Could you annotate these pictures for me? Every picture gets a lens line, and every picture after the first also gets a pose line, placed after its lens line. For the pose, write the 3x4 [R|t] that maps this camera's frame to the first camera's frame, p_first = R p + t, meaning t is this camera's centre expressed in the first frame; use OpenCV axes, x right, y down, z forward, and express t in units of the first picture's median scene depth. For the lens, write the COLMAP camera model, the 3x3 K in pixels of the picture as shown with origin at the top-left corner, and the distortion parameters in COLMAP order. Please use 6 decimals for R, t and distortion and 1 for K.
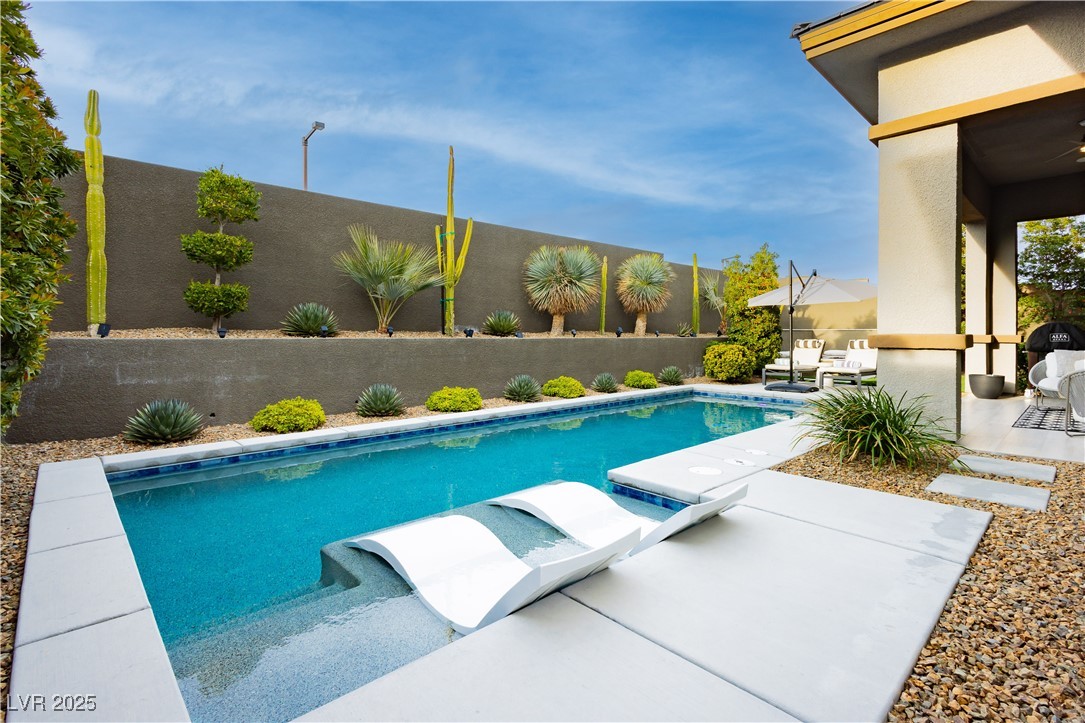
lens RADIAL K [[518.2, 0, 545.1], [0, 518.2, 347.7], [0, 0, 1]] dist [0.001522, 0.000437]
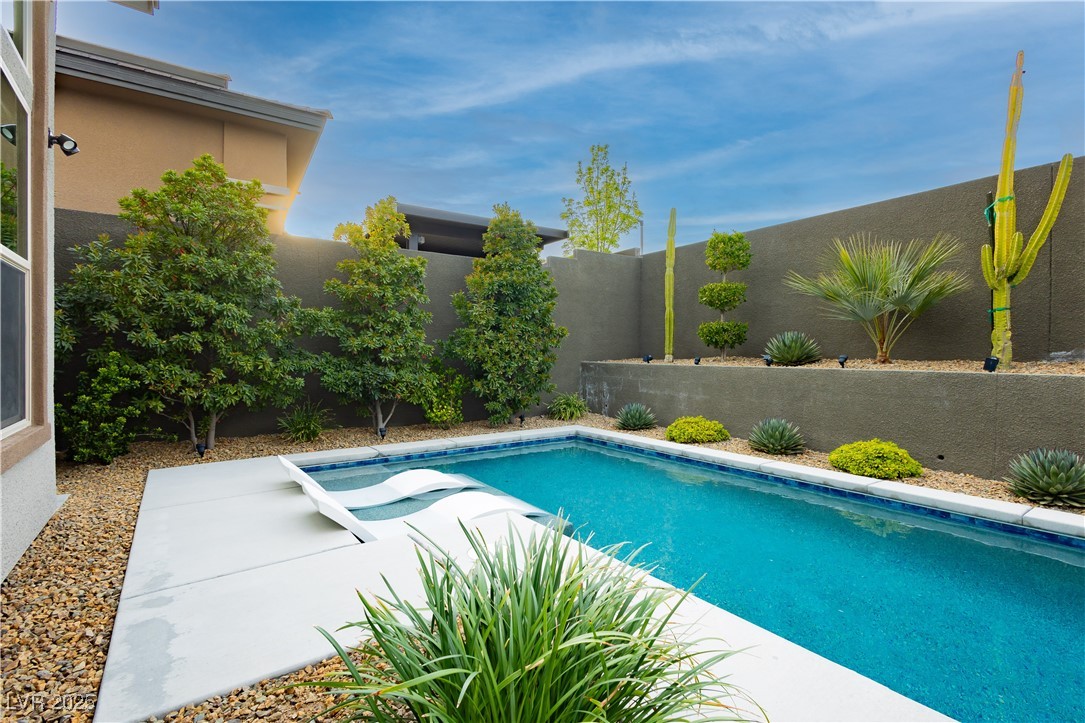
lens RADIAL K [[500.3, 0, 542.5], [0, 500.3, 361.5], [0, 0, 1]] dist [0.000026, -0.000128]
pose [[-0.117099, 0.001210, -0.993120, 0.667355], [-0.041469, 0.999121, 0.006107, -0.018024], [0.992254, 0.041898, -0.116946, 0.764449]]
